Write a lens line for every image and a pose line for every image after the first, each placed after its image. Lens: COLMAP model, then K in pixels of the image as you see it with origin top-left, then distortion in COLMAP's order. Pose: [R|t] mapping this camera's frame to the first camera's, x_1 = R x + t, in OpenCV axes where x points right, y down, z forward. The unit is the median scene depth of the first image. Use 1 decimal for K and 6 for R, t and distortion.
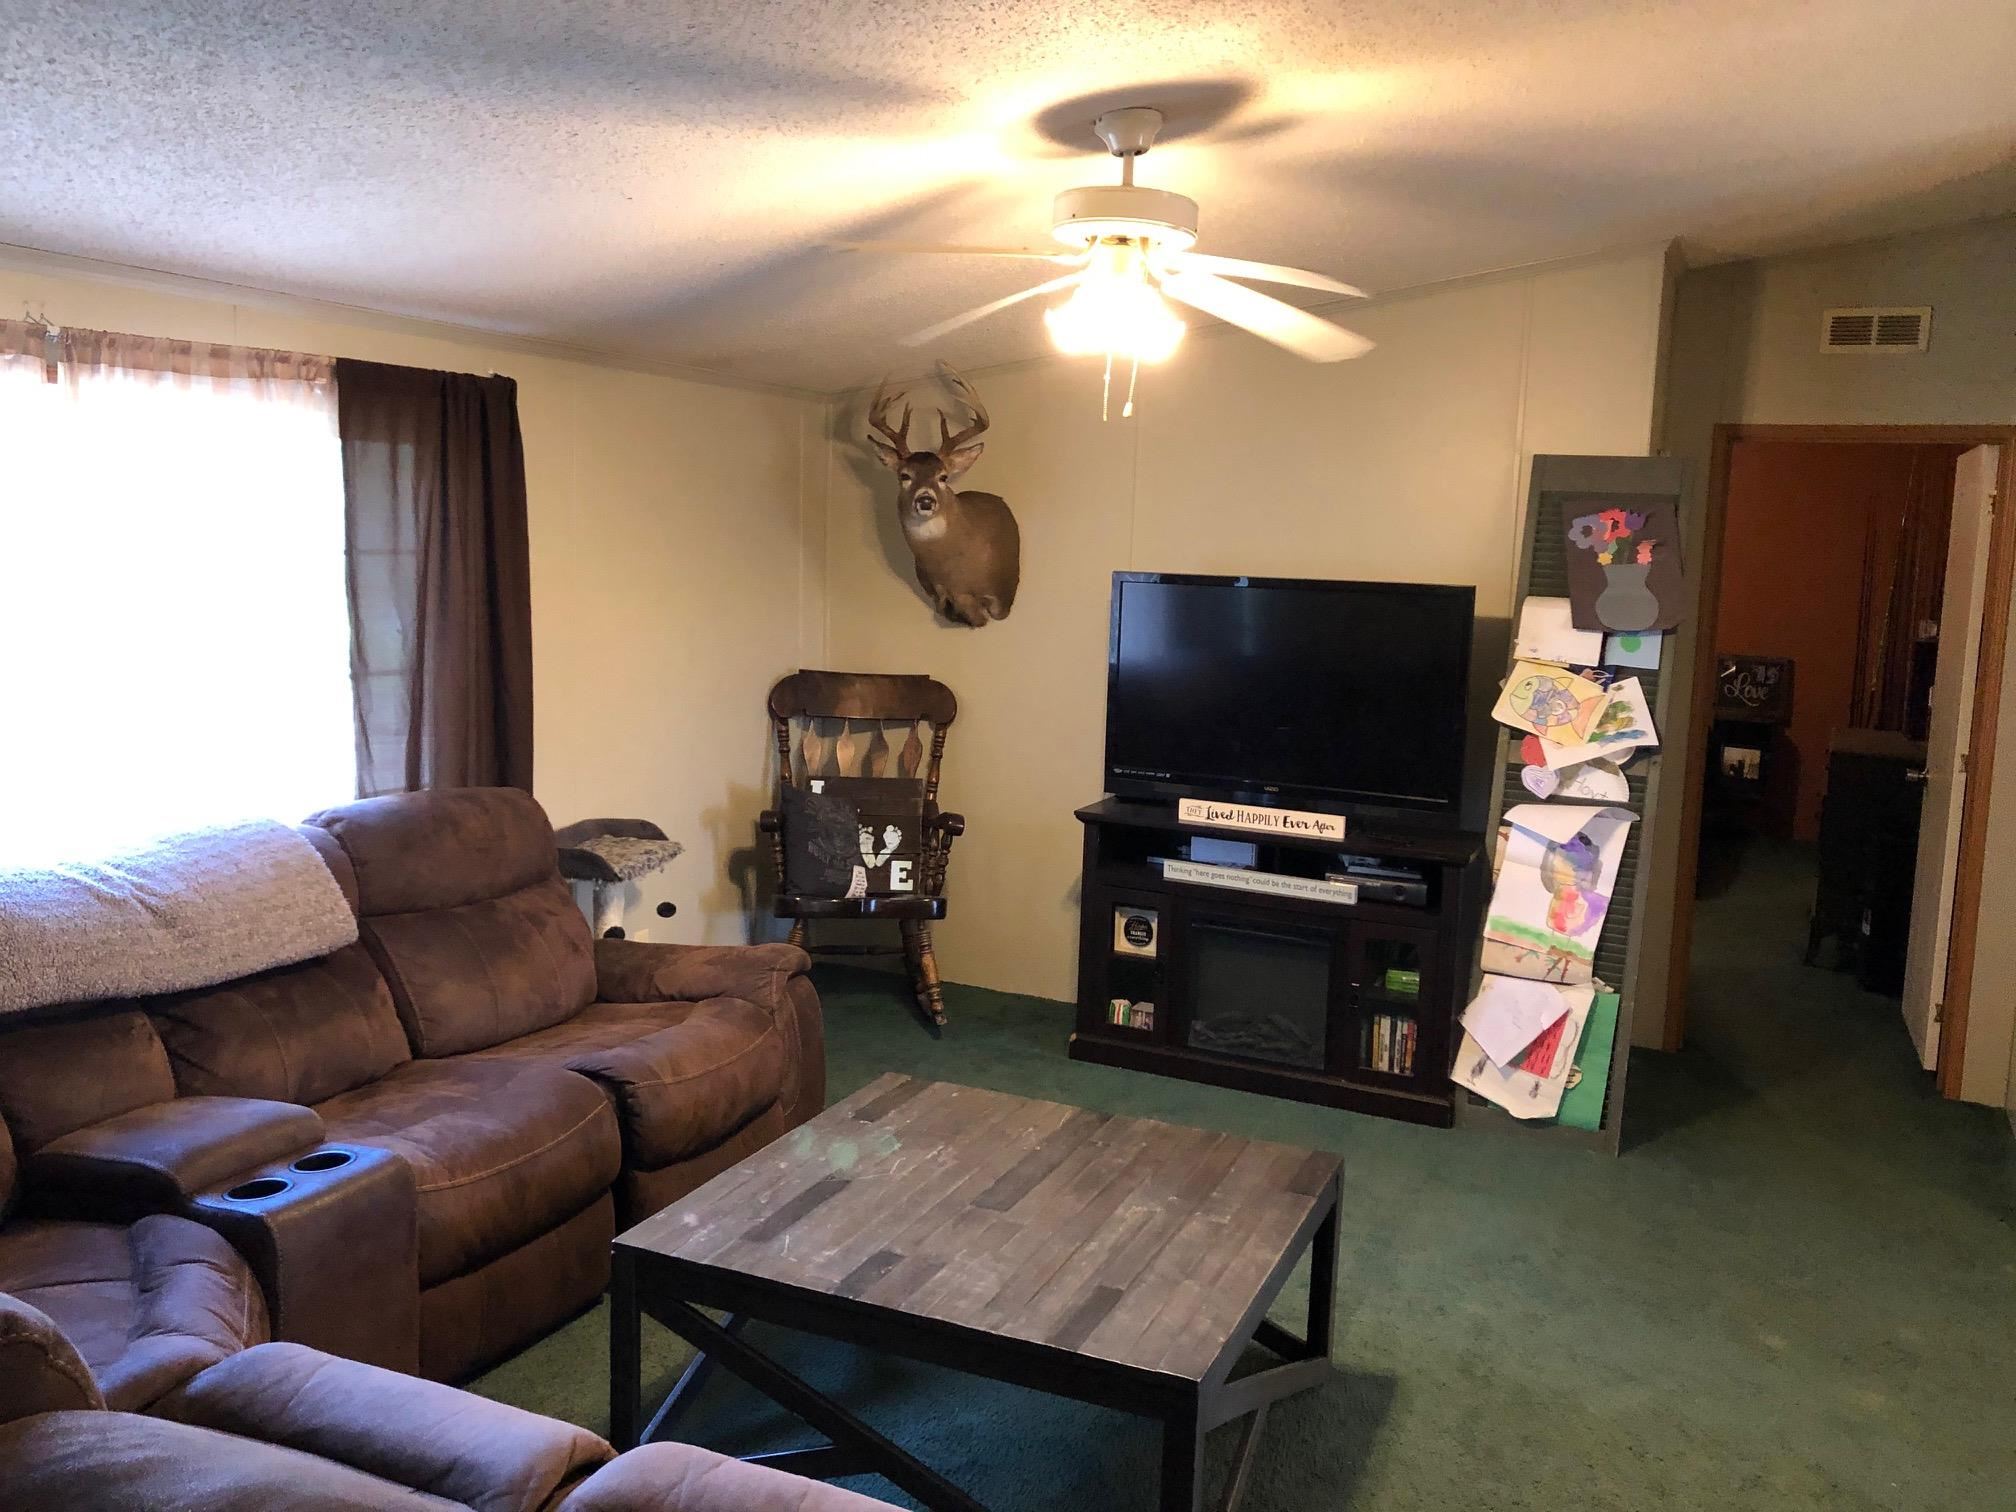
lens RADIAL K [[1652.4, 0, 1003.5], [0, 1652.4, 745.7], [0, 0, 1]] dist [0.042015, 0.003021]
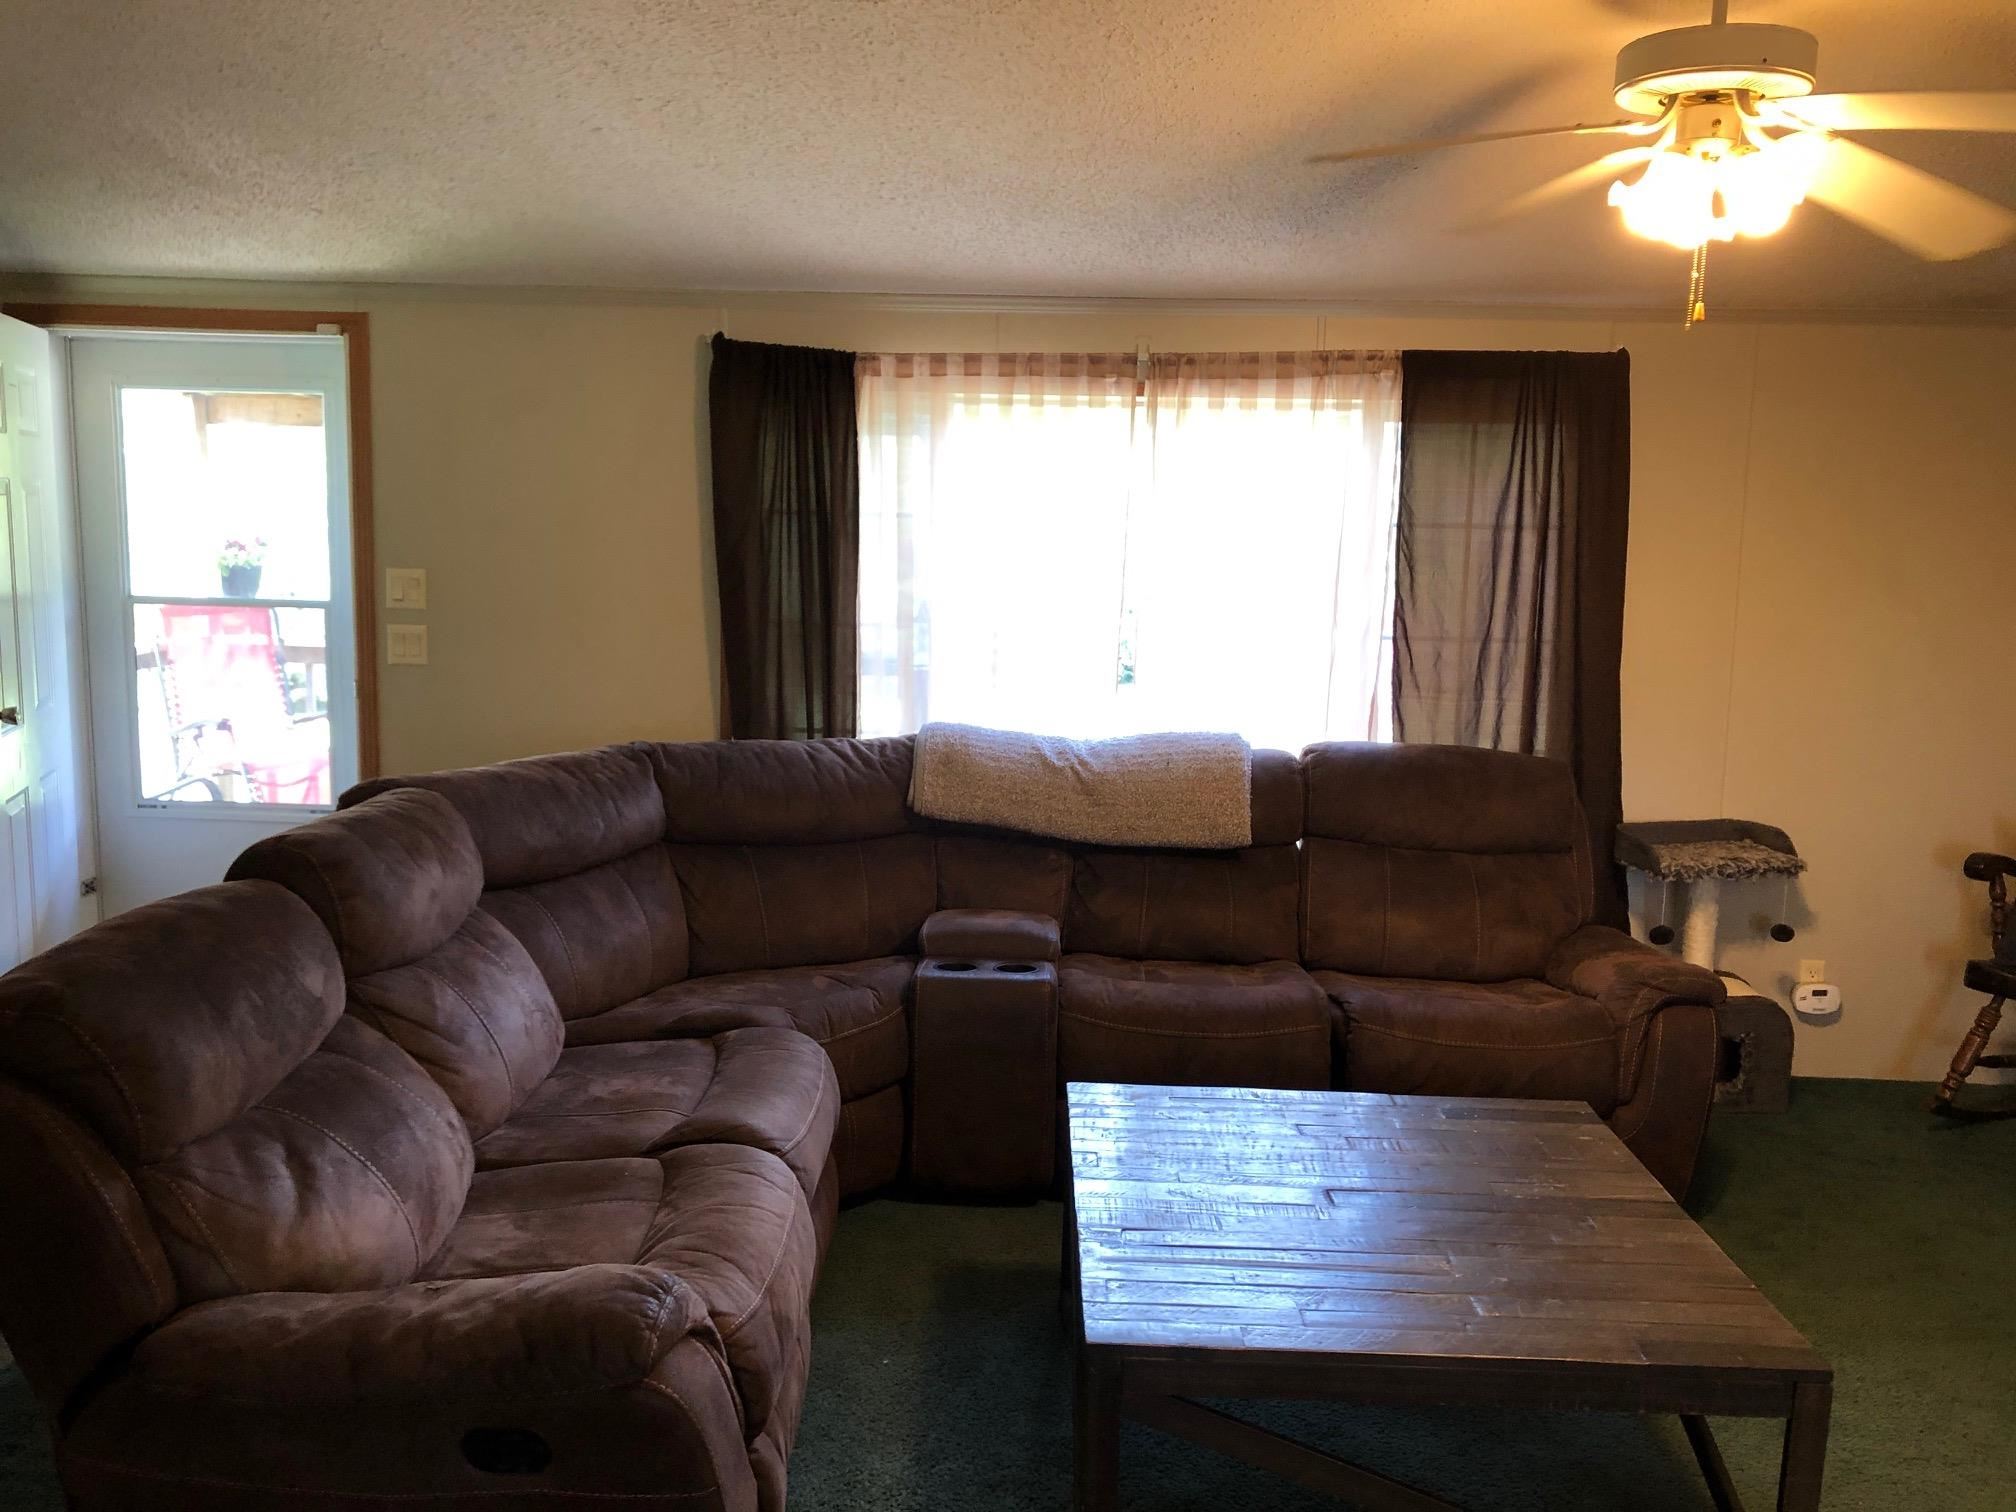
lens RADIAL K [[1652.4, 0, 1002.8], [0, 1652.4, 763.5], [0, 0, 1]] dist [0.042015, 0.003021]
pose [[0.389686, 0.119888, -0.913111, 0.609023], [-0.127204, 0.988994, 0.075565, -0.007126], [0.912121, 0.086704, 0.400647, 0.357324]]
